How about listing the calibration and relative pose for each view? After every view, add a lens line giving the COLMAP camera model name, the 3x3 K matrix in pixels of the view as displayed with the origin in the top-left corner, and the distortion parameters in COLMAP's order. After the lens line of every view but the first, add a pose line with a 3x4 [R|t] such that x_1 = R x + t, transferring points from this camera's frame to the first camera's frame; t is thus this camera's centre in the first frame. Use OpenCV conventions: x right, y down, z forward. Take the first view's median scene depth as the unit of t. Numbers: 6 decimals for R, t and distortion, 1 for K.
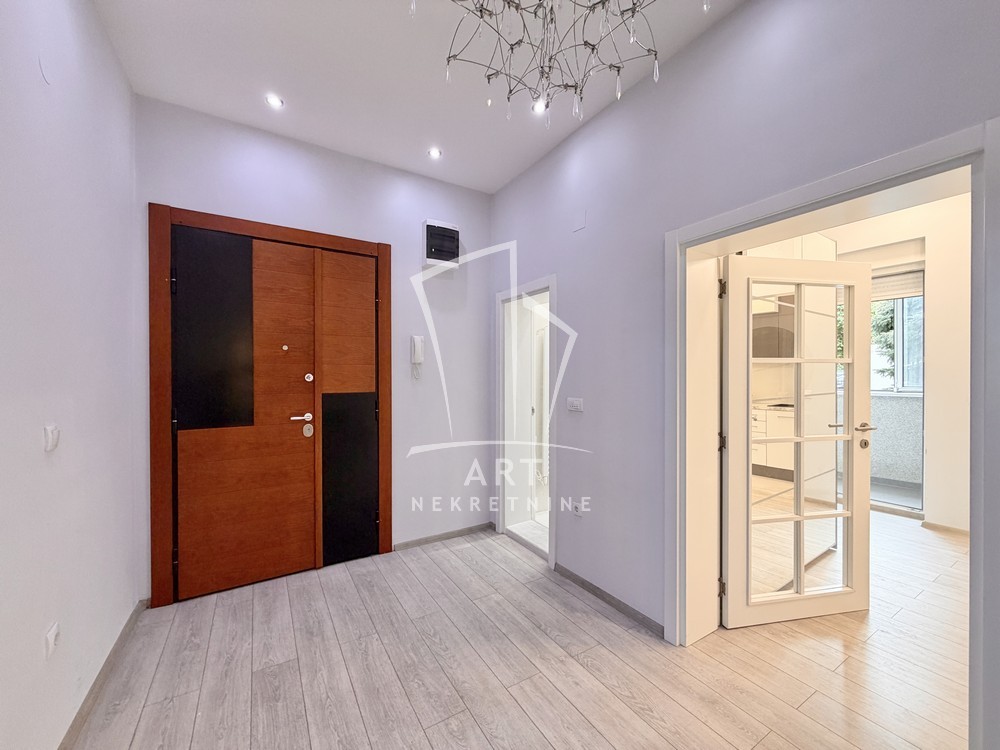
lens RADIAL K [[418.2, 0, 505.9], [0, 418.2, 378.8], [0, 0, 1]] dist [-0.000206, -0.000054]
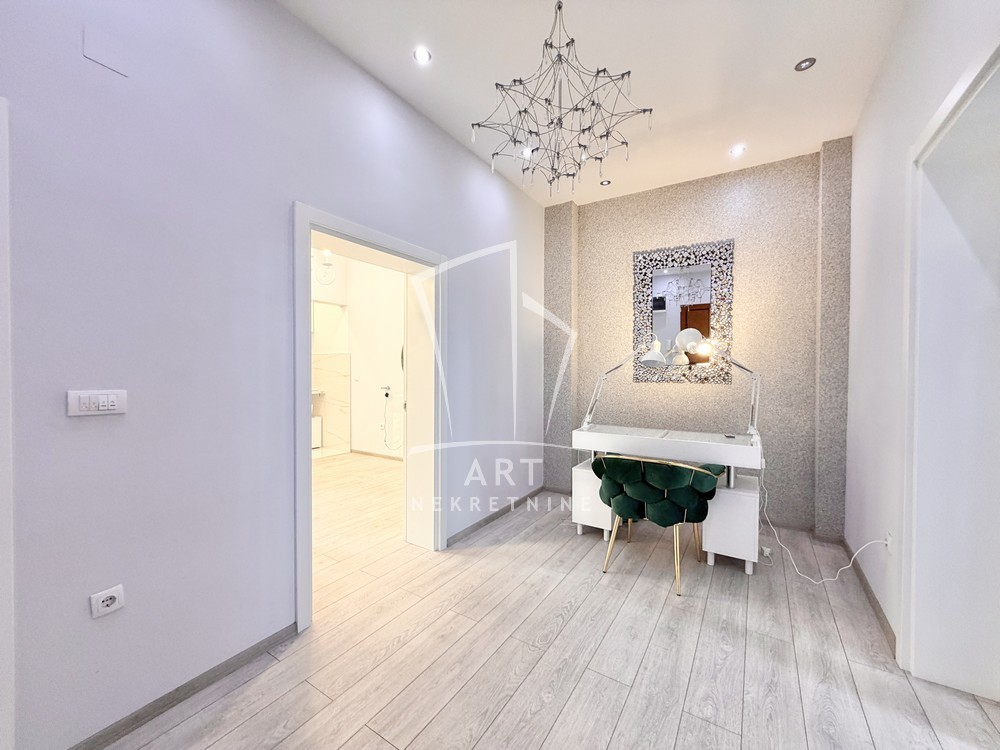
lens RADIAL K [[410.7, 0, 497.5], [0, 410.7, 372.0], [0, 0, 1]] dist [0.000063, -0.000188]
pose [[-0.453715, -0.010910, 0.891080, -0.669802], [0.001124, 0.999917, 0.012815, 0.023490], [-0.891146, 0.006816, -0.453666, 1.057086]]
